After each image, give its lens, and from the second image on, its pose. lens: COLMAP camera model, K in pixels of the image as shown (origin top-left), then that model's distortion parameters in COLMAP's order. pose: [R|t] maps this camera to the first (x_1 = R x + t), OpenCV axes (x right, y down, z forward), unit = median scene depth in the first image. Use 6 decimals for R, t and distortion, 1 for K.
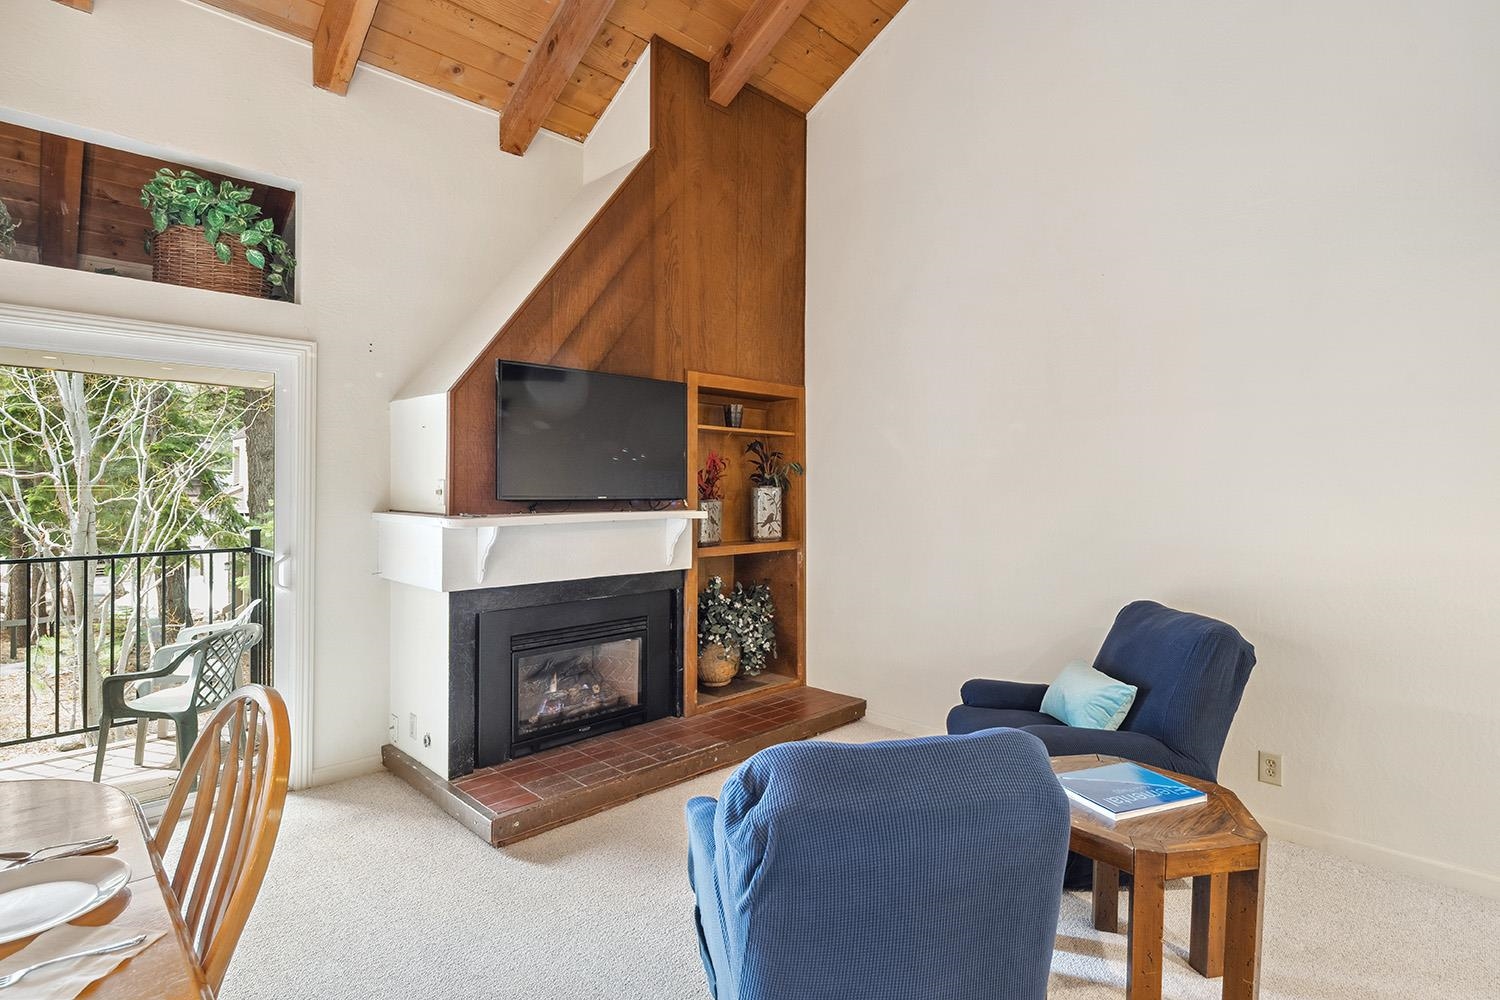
lens RADIAL K [[741.2, 0, 746.9], [0, 741.2, 485.7], [0, 0, 1]] dist [0.000058, -0.000220]
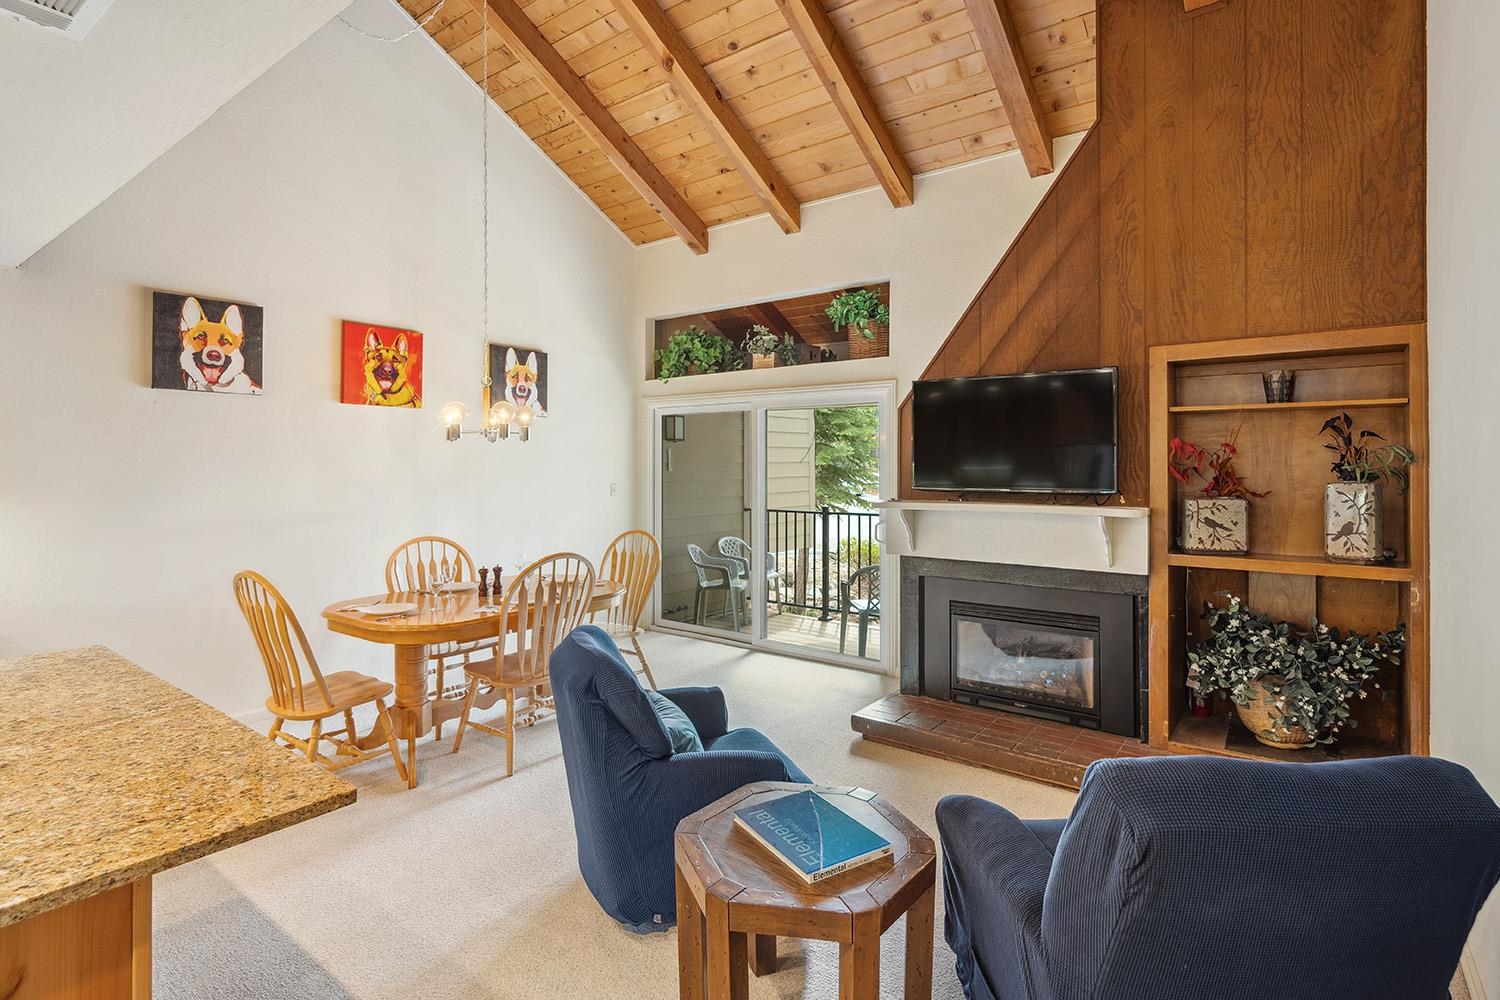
lens RADIAL K [[738.7, 0, 746.1], [0, 738.7, 461.4], [0, 0, 1]] dist [0.001823, 0.000298]
pose [[0.148184, -0.007149, -0.988934, 0.714476], [0.002090, 0.999974, -0.006915, -0.016526], [0.988958, -0.001042, 0.148195, 0.408032]]
